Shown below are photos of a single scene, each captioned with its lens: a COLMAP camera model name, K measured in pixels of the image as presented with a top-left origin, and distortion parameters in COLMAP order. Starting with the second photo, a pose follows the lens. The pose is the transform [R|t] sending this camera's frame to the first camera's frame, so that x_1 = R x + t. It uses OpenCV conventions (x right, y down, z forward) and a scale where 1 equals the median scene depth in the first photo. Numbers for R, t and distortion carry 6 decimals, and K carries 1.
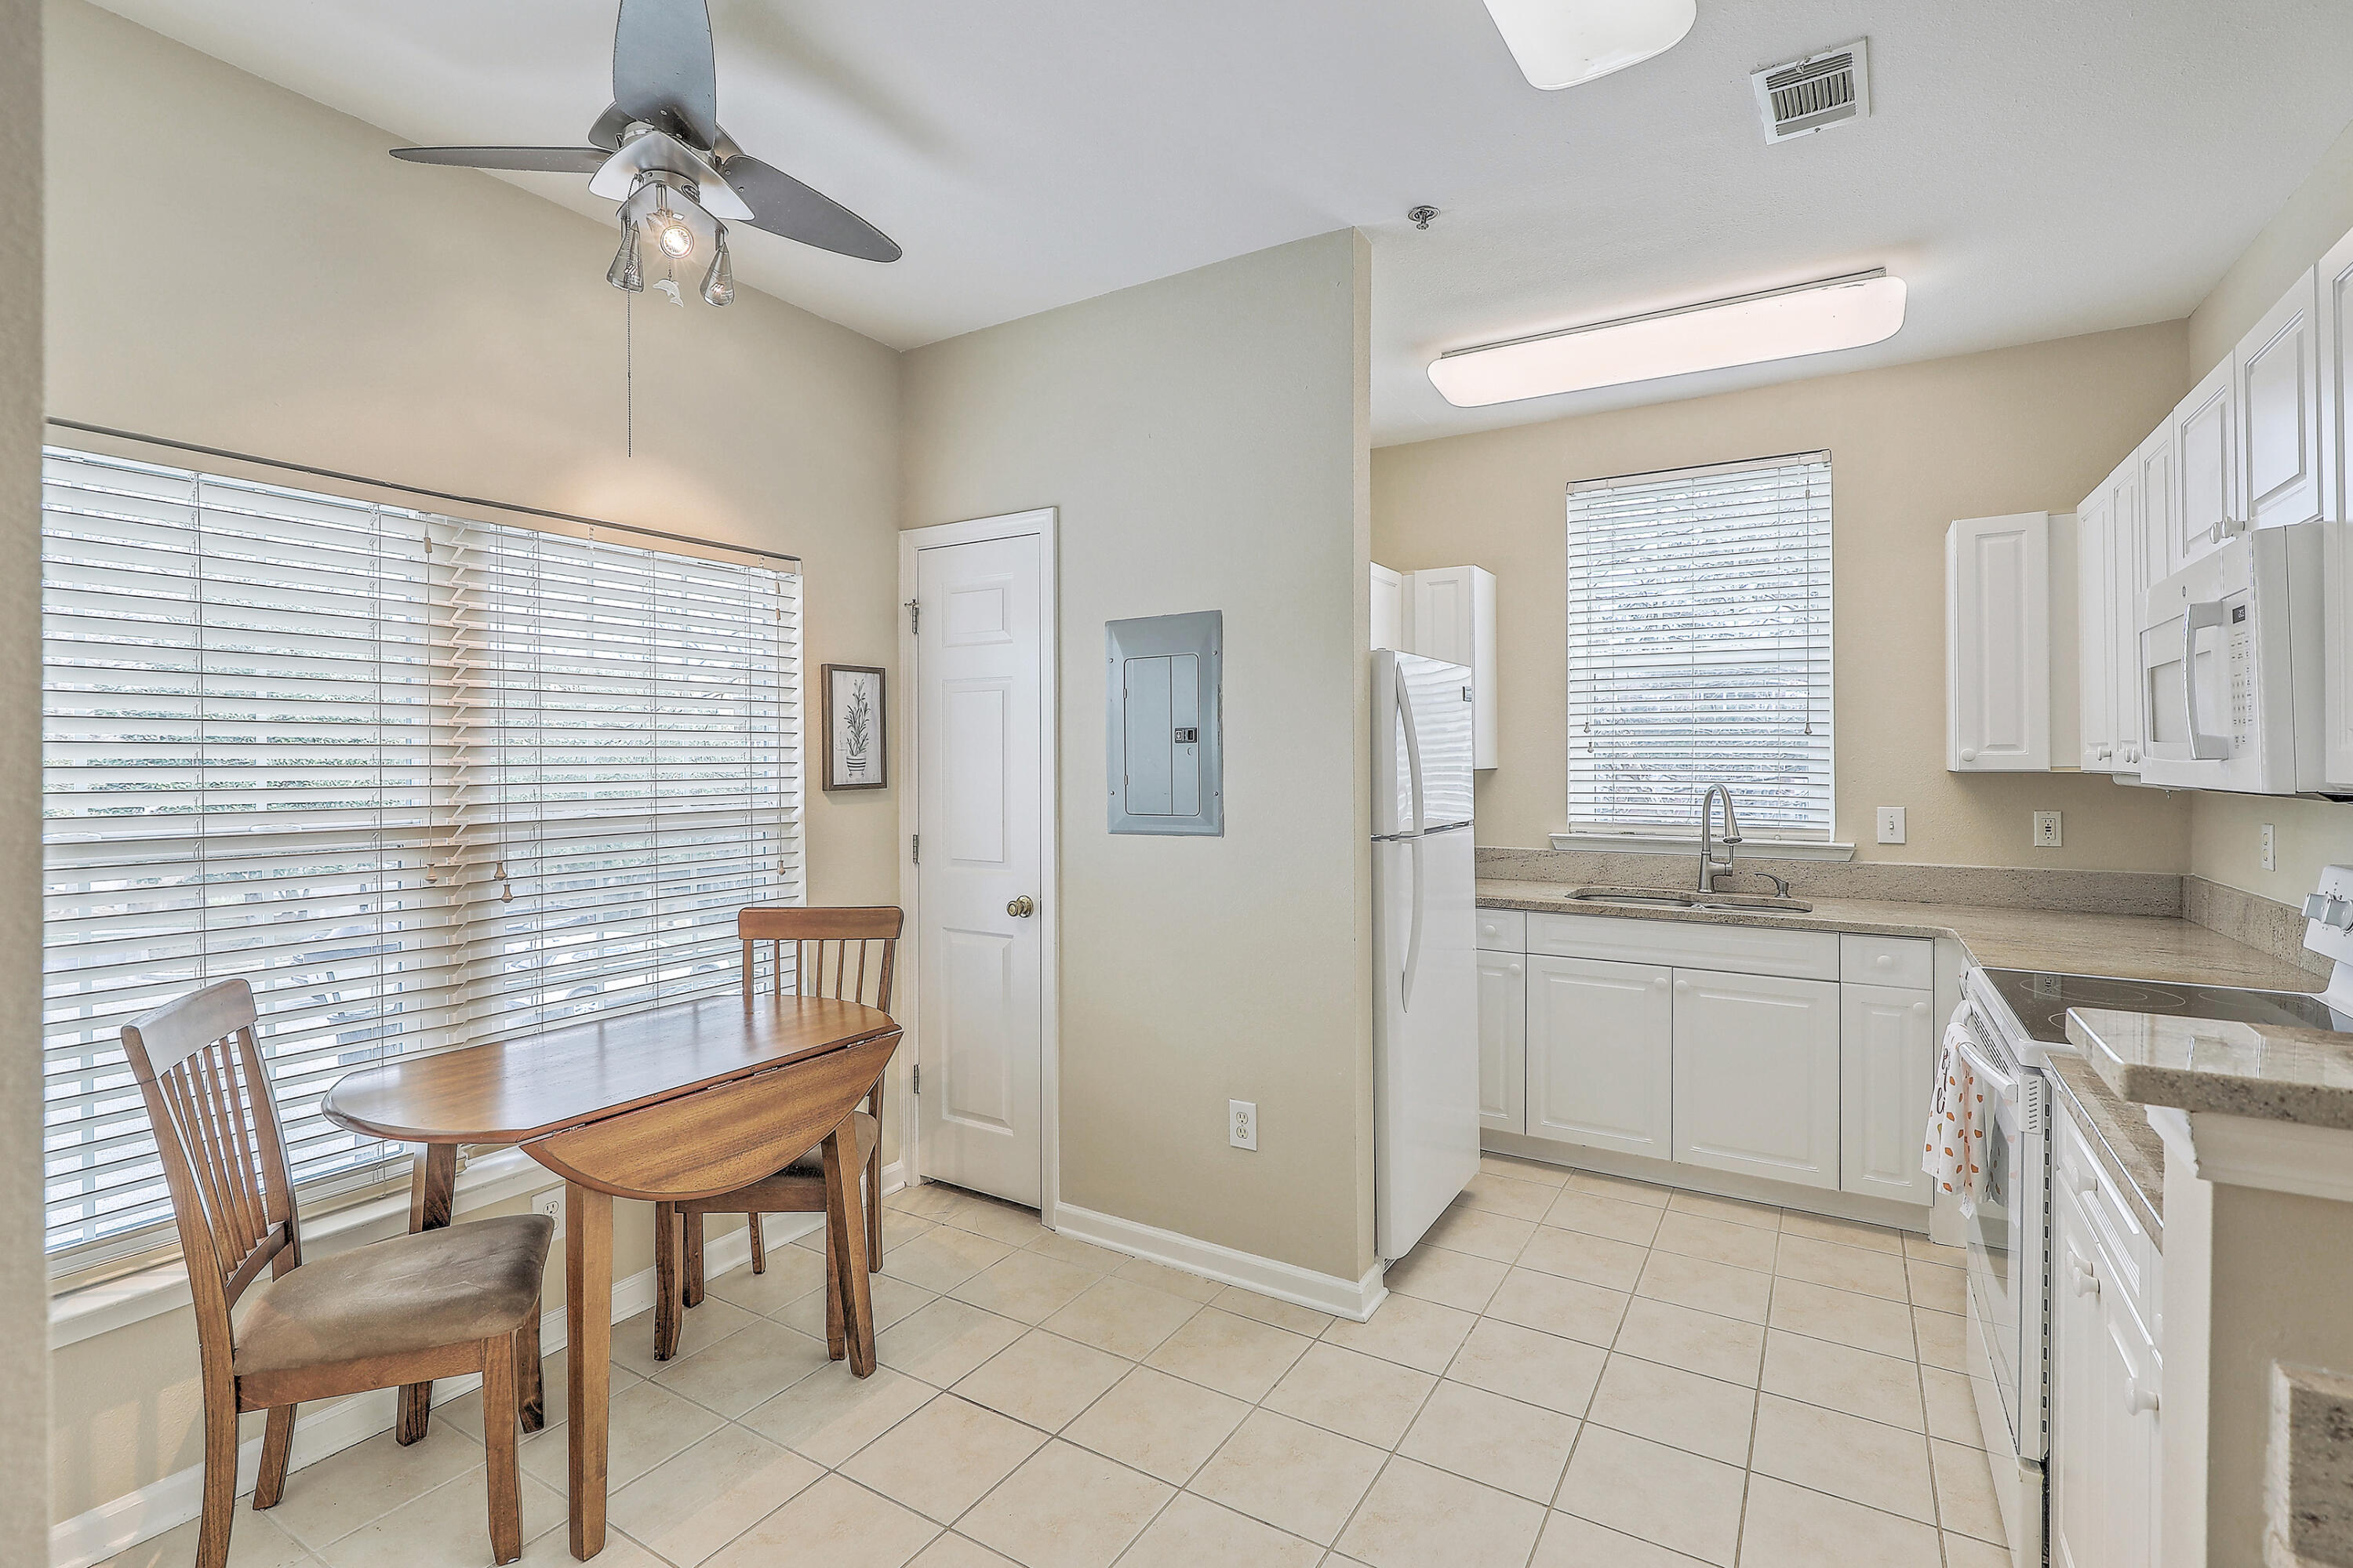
lens RADIAL K [[1070.7, 0, 1198.1], [0, 1070.7, 774.6], [0, 0, 1]] dist [-0.001592, 0.000434]
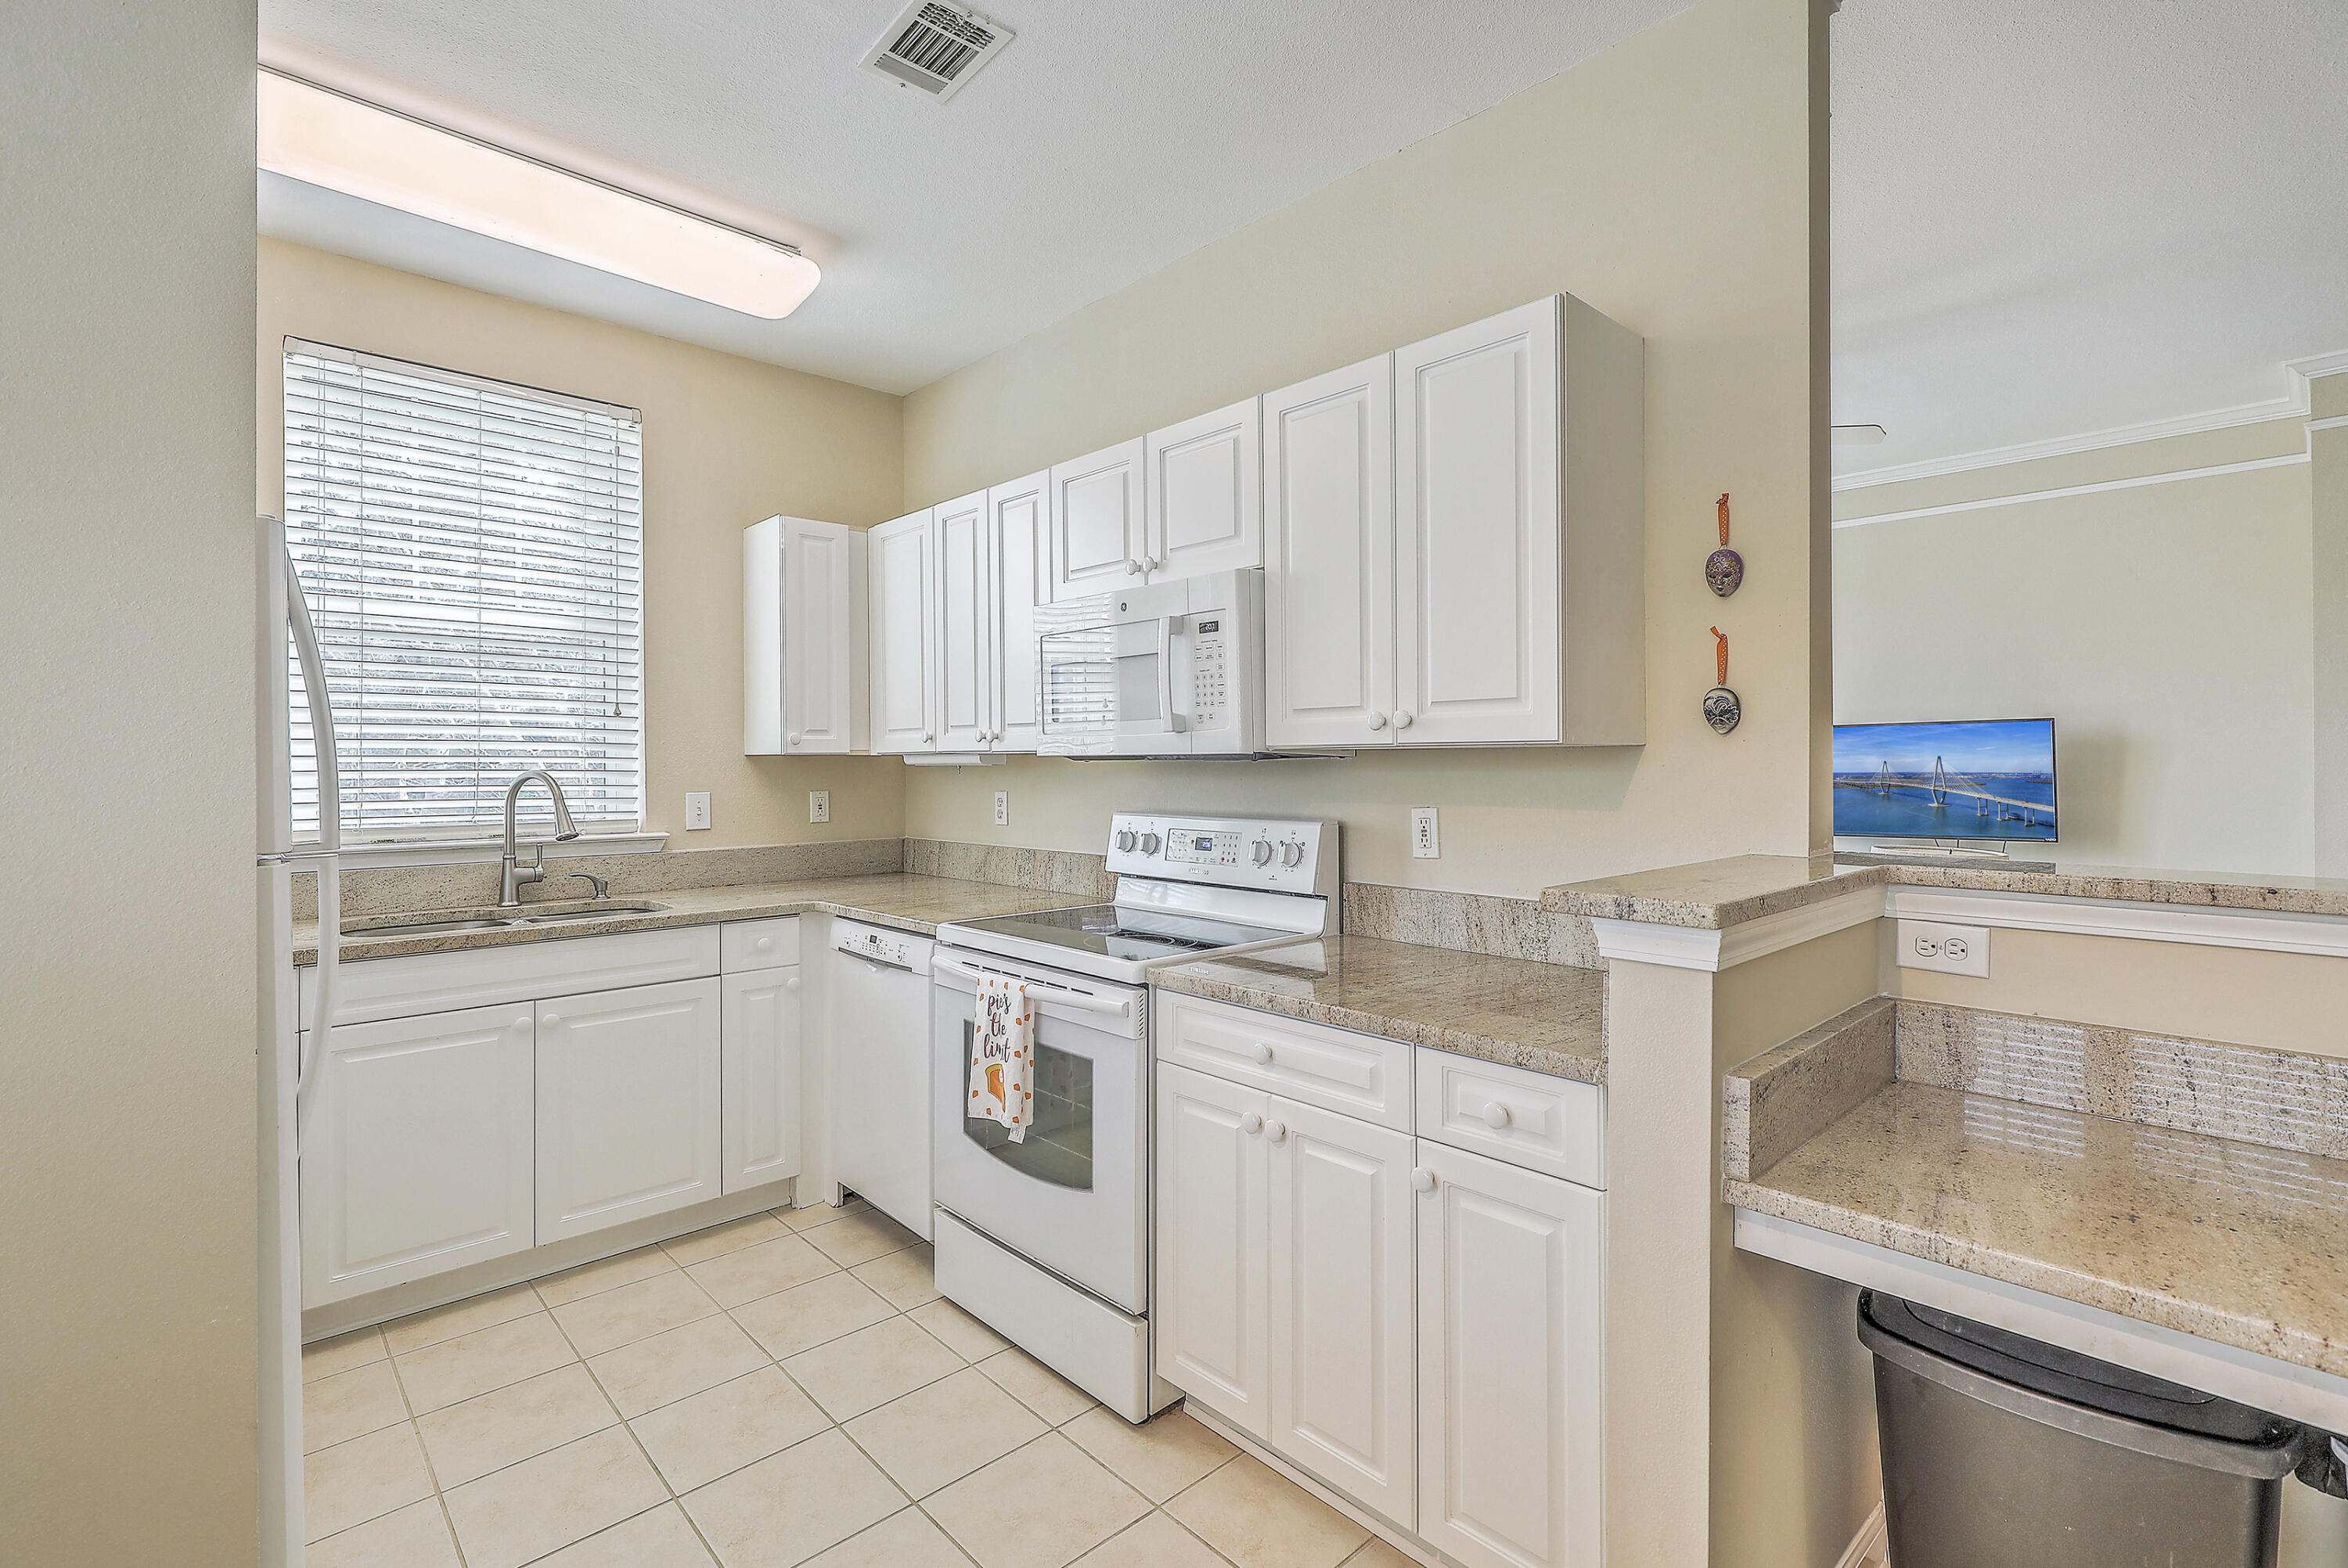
lens RADIAL K [[1068.3, 0, 1183.0], [0, 1068.3, 764.3], [0, 0, 1]] dist [-0.001592, 0.000434]
pose [[0.269601, -0.001129, 0.962971, -0.197143], [0.017735, 0.999836, -0.003793, 0.017832], [-0.962809, 0.018100, 0.269577, 0.341839]]
